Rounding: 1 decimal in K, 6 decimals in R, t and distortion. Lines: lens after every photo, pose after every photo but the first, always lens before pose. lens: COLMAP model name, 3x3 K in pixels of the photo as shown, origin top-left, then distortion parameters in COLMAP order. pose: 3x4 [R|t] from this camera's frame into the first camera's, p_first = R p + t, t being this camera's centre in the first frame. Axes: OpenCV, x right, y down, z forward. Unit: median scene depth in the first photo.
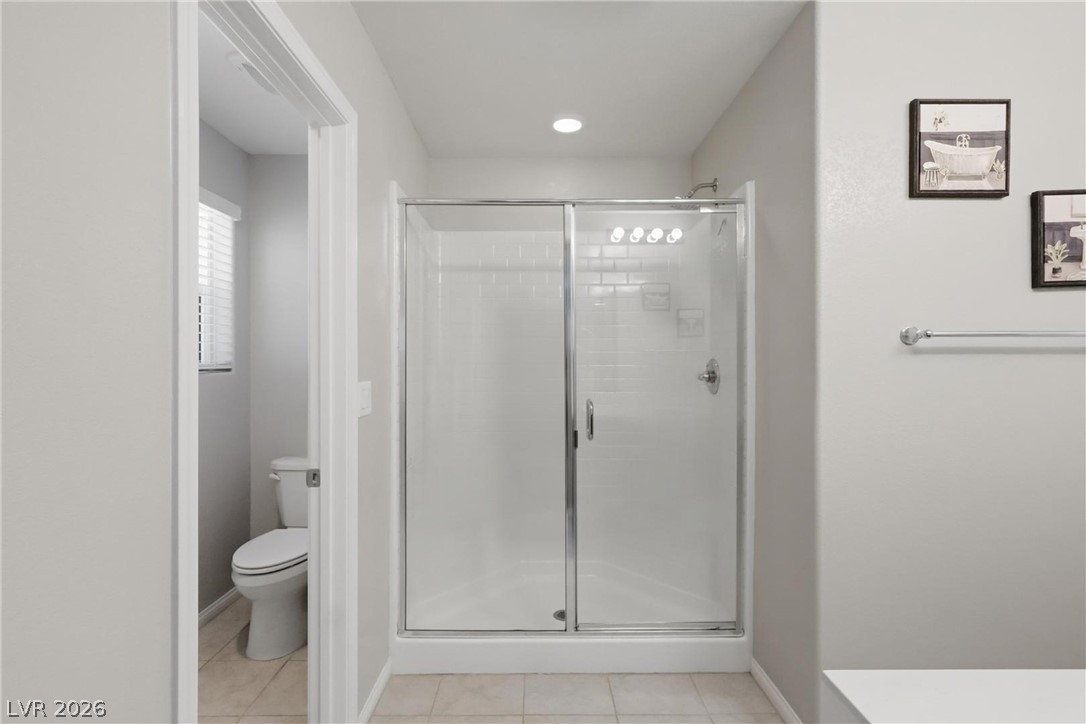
lens RADIAL K [[515.6, 0, 543.0], [0, 515.6, 362.0], [0, 0, 1]] dist [0.000277, -0.000215]
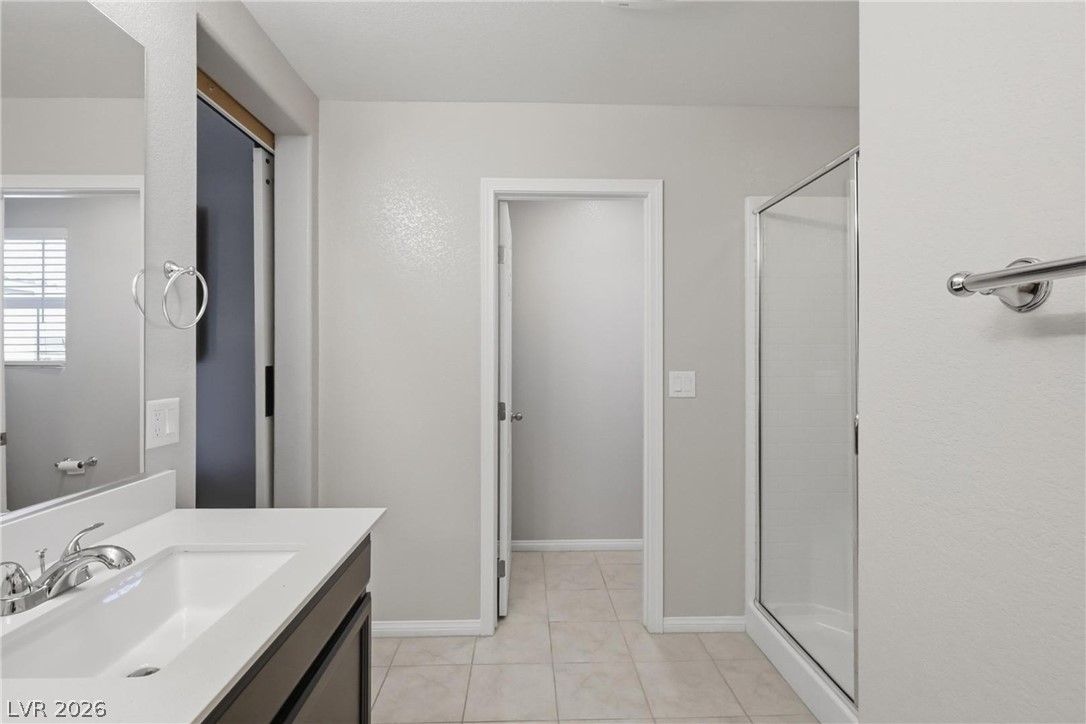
lens RADIAL K [[510.1, 0, 543.0], [0, 510.1, 362.0], [0, 0, 1]] dist [0.000633, 0.000066]
pose [[0.021391, 0.008308, -0.999737, 0.905540], [0.002721, 0.999961, 0.008368, -0.002062], [0.999767, -0.002899, 0.021368, 0.580185]]
